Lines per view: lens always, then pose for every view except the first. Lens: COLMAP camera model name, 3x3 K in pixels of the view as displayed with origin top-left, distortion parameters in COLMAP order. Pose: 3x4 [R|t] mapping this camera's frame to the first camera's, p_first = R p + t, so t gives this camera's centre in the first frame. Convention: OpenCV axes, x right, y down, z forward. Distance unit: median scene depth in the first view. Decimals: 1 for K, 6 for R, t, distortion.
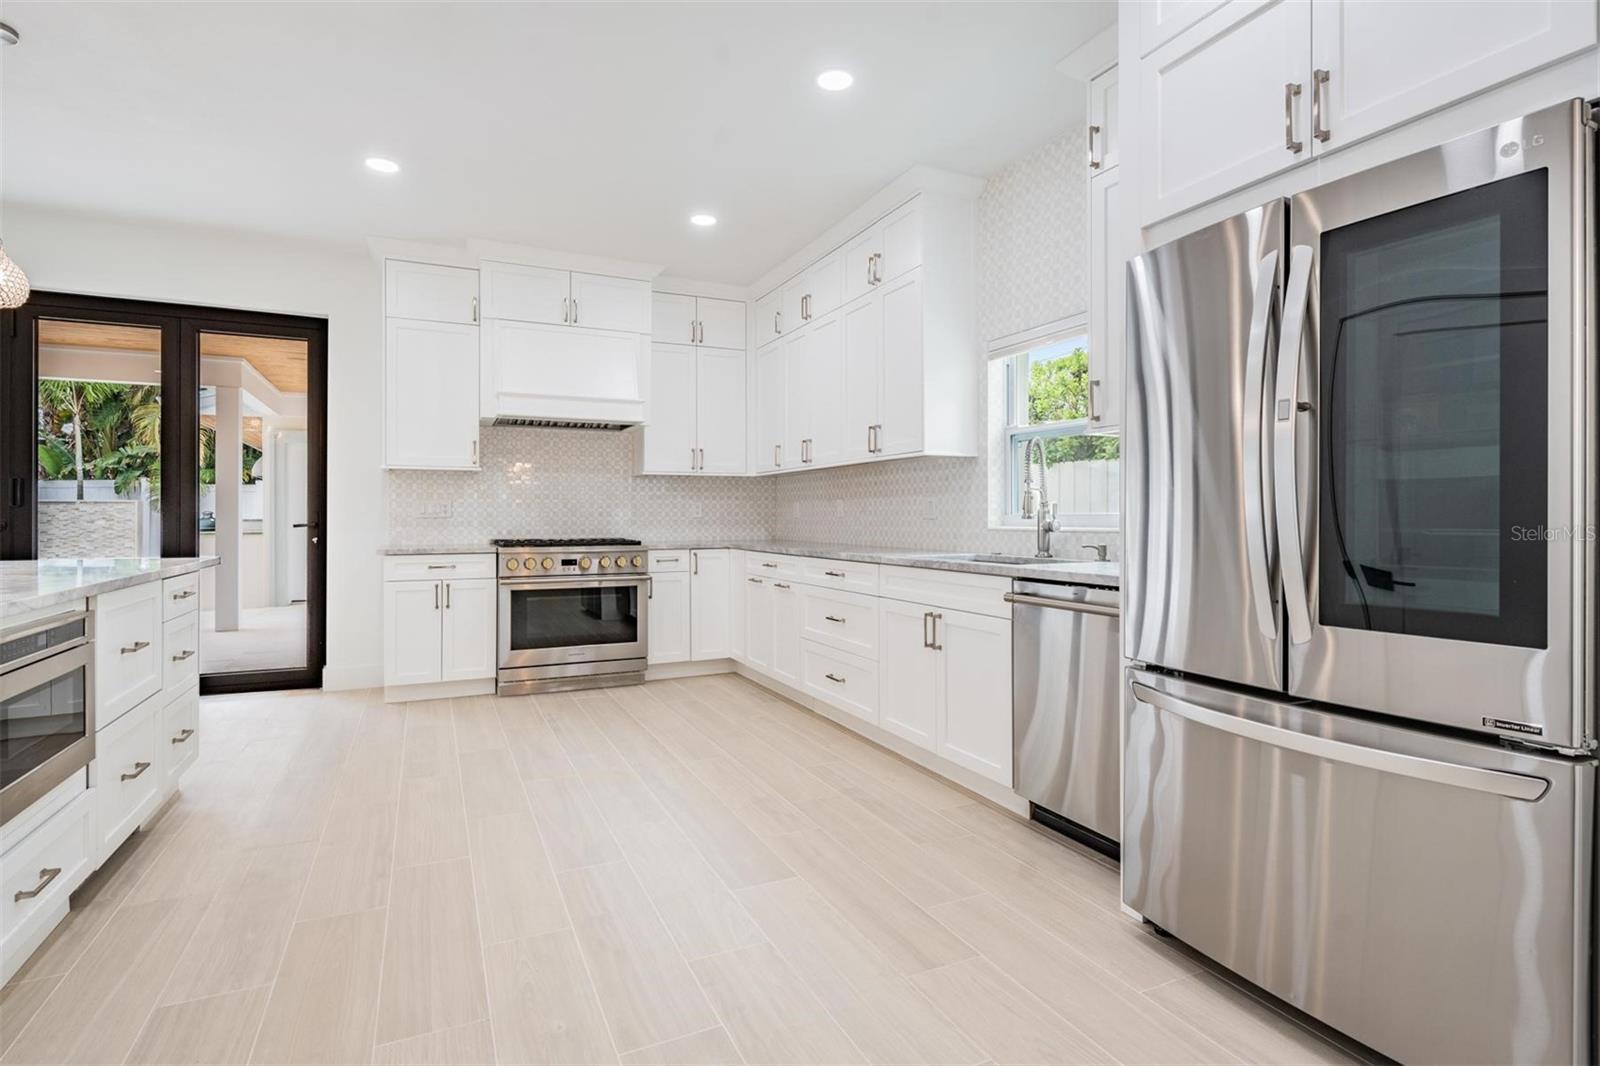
lens RADIAL K [[787.7, 0, 794.5], [0, 787.7, 516.1], [0, 0, 1]] dist [0.000623, 0.000003]
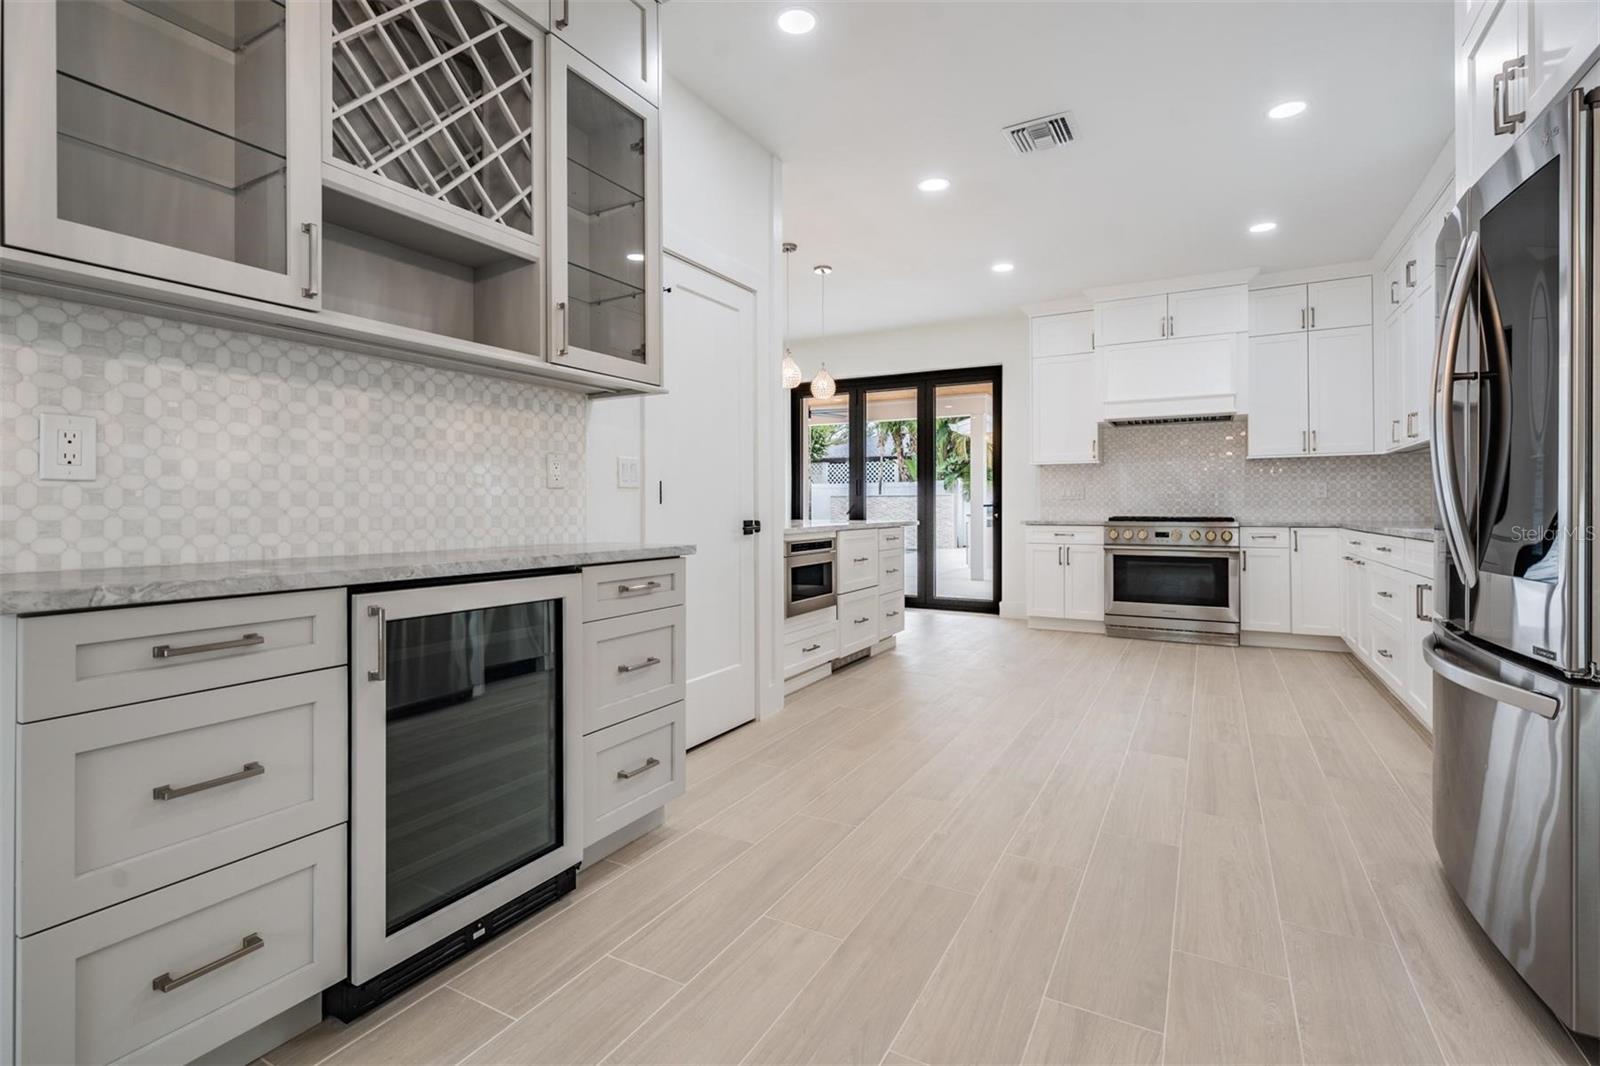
lens RADIAL K [[746.0, 0, 794.5], [0, 746.0, 509.6], [0, 0, 1]] dist [0.001949, 0.000271]
pose [[0.585412, 0.000680, -0.810735, 0.310974], [0.002165, 0.999995, 0.002402, 0.015743], [0.810733, -0.003161, 0.585408, -0.133365]]
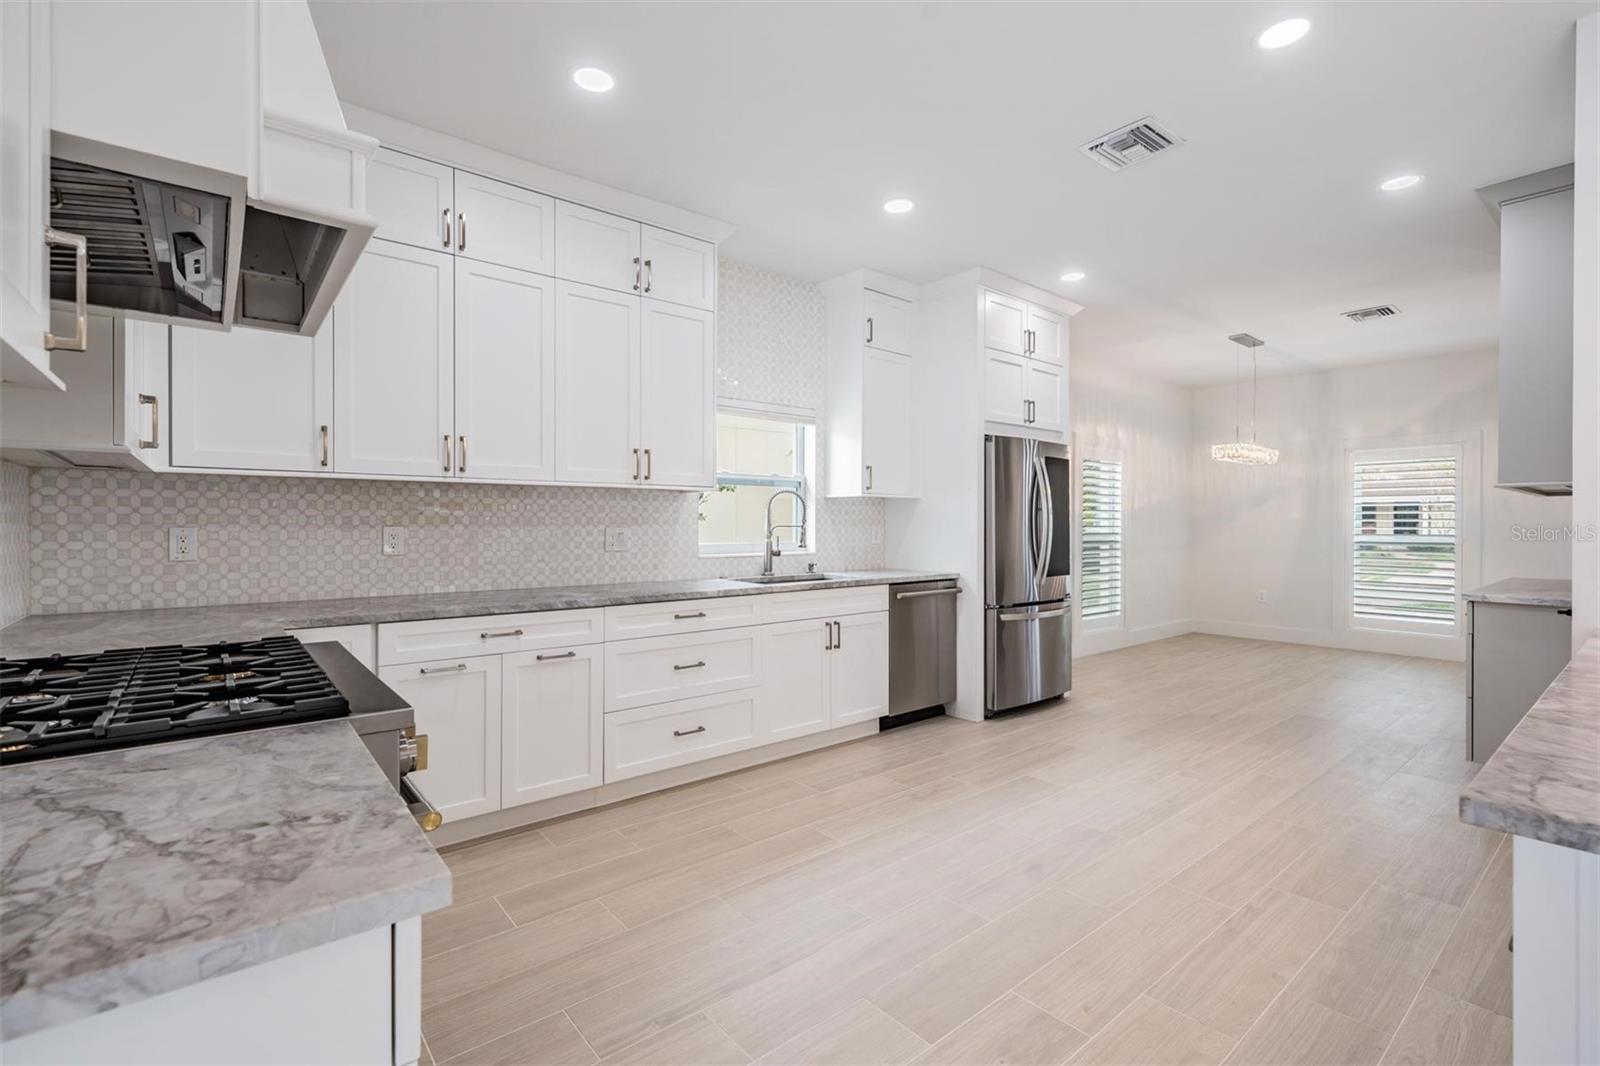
lens RADIAL K [[718.6, 0, 793.4], [0, 718.6, 524.8], [0, 0, 1]] dist [0.001254, -0.000273]
pose [[-0.245472, -0.001361, 0.969403, -0.625387], [-0.002334, 0.999997, 0.000812, -0.025458], [-0.969401, -0.002063, -0.245474, 0.878776]]
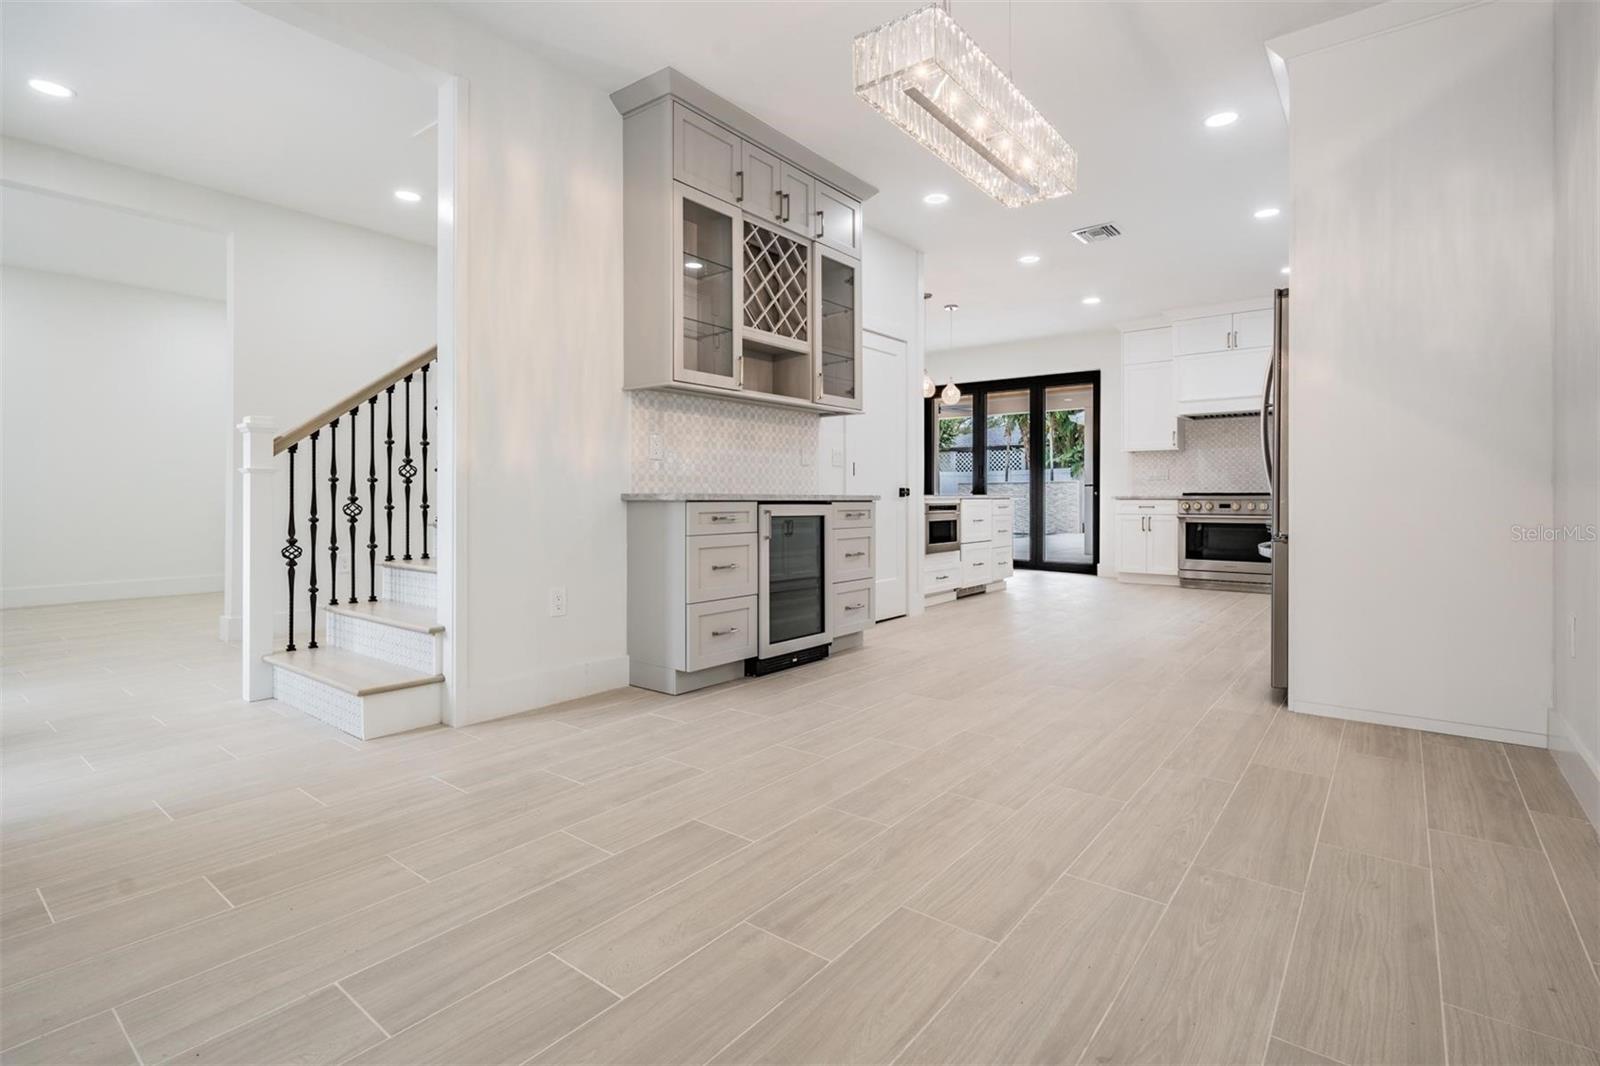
lens RADIAL K [[771.5, 0, 795.8], [0, 771.5, 506.2], [0, 0, 1]] dist [0.002857, 0.000063]
pose [[0.448613, 0.007174, -0.893697, 0.670419], [0.000727, 0.999965, 0.008392, 0.044908], [0.893726, -0.004415, 0.448592, -0.413579]]
